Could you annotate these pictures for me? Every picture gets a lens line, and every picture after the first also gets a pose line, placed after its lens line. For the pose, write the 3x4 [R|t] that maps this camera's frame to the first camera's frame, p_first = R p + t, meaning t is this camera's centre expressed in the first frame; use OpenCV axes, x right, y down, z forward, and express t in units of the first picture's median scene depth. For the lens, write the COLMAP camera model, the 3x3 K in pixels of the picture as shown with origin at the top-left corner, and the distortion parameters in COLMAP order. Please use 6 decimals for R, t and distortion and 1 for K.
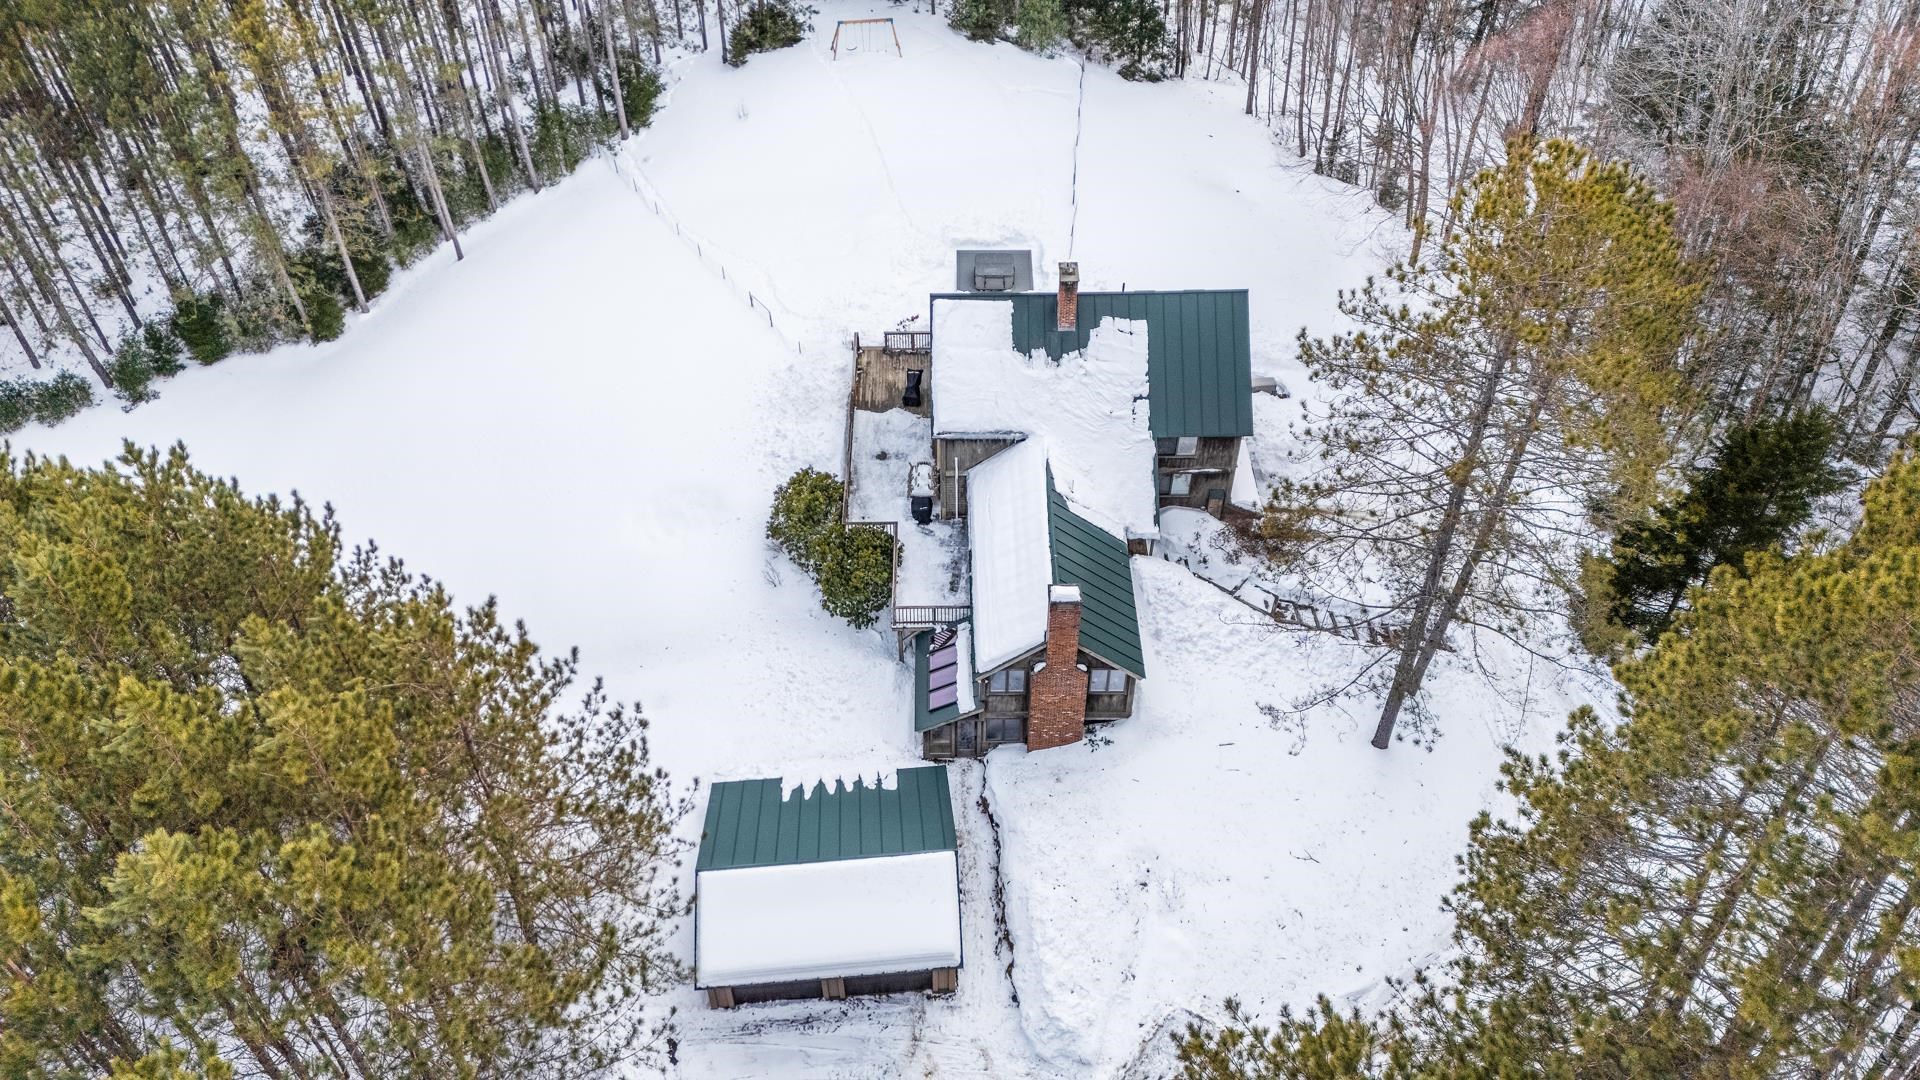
lens RADIAL K [[1399.8, 0, 960.0], [0, 1399.8, 540.0], [0, 0, 1]] dist [0.169054, -0.269722]
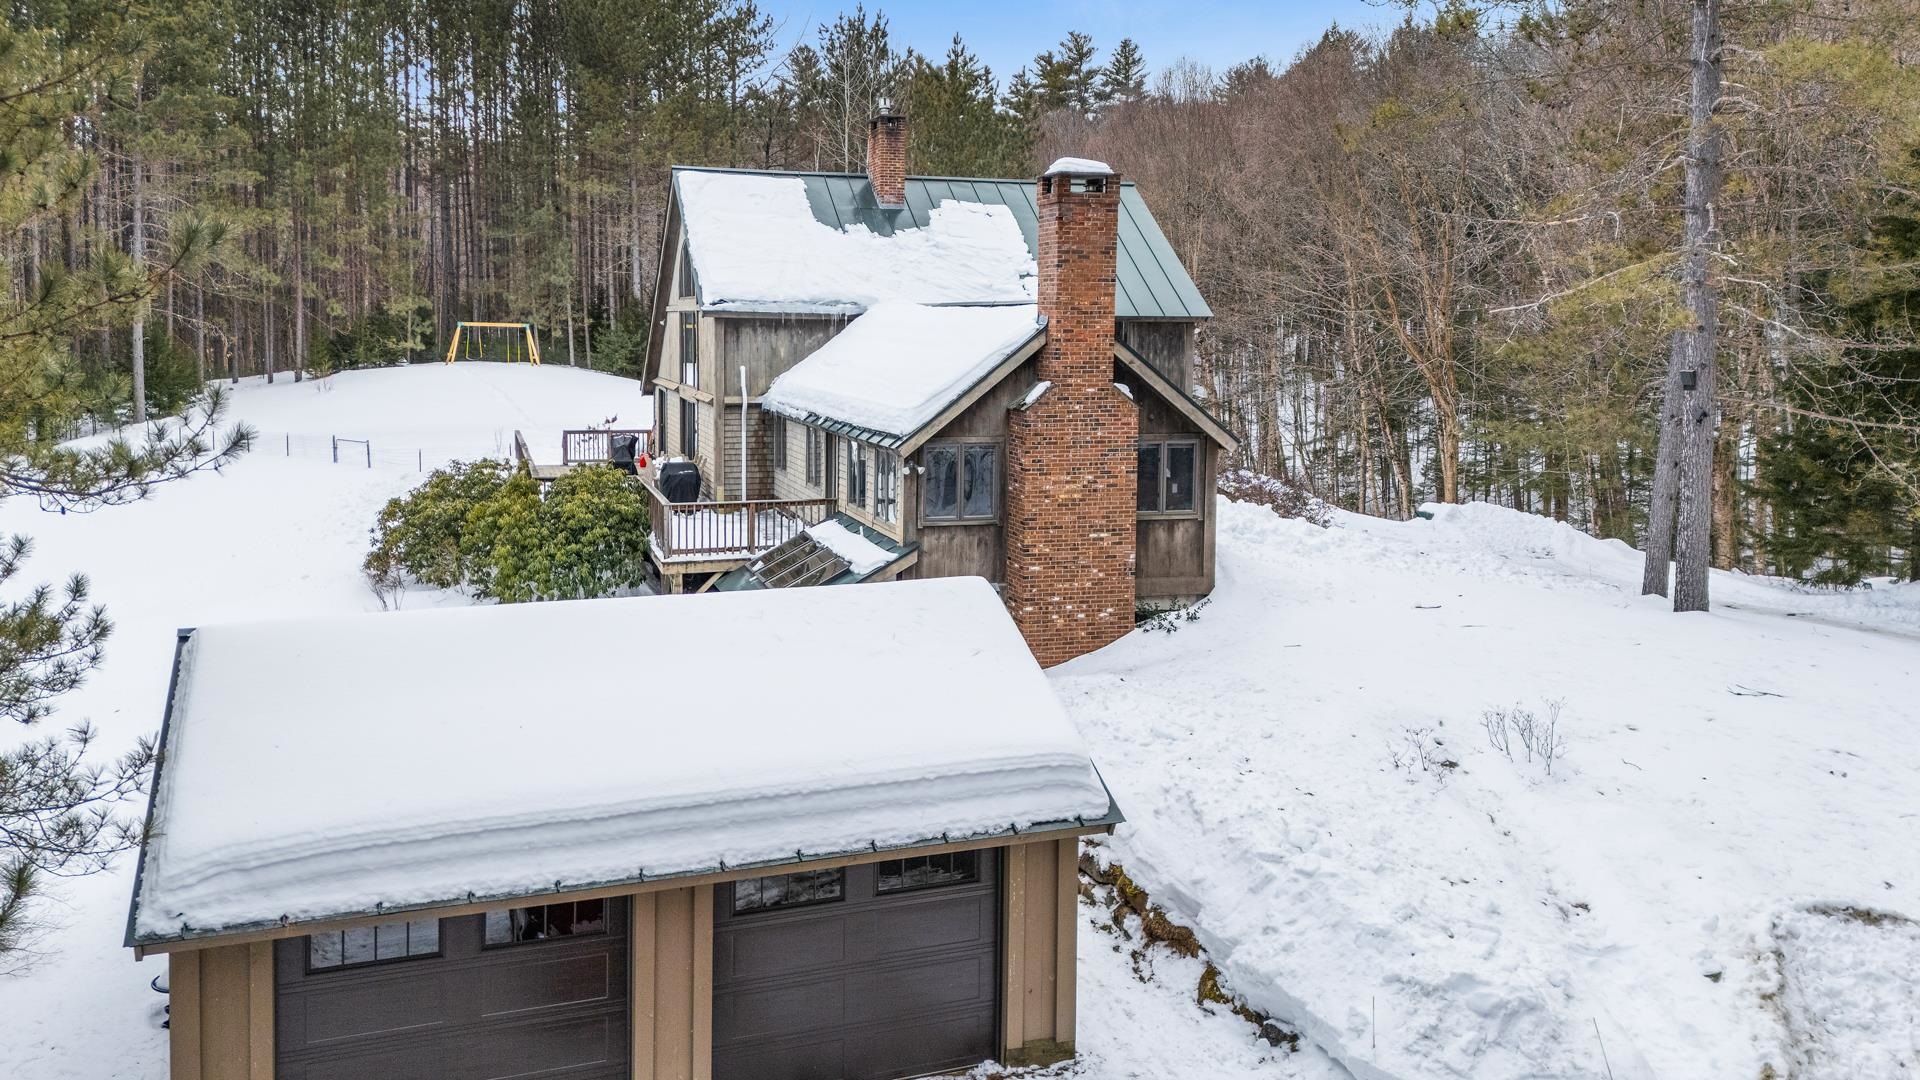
lens RADIAL K [[1399.8, 0, 960.0], [0, 1399.8, 540.0], [0, 0, 1]] dist [0.169054, -0.269722]
pose [[0.953931, -0.059227, 0.294123, -0.088626], [0.218438, 0.809127, -0.545526, 0.319793], [-0.205672, 0.584642, 0.784788, 0.585569]]
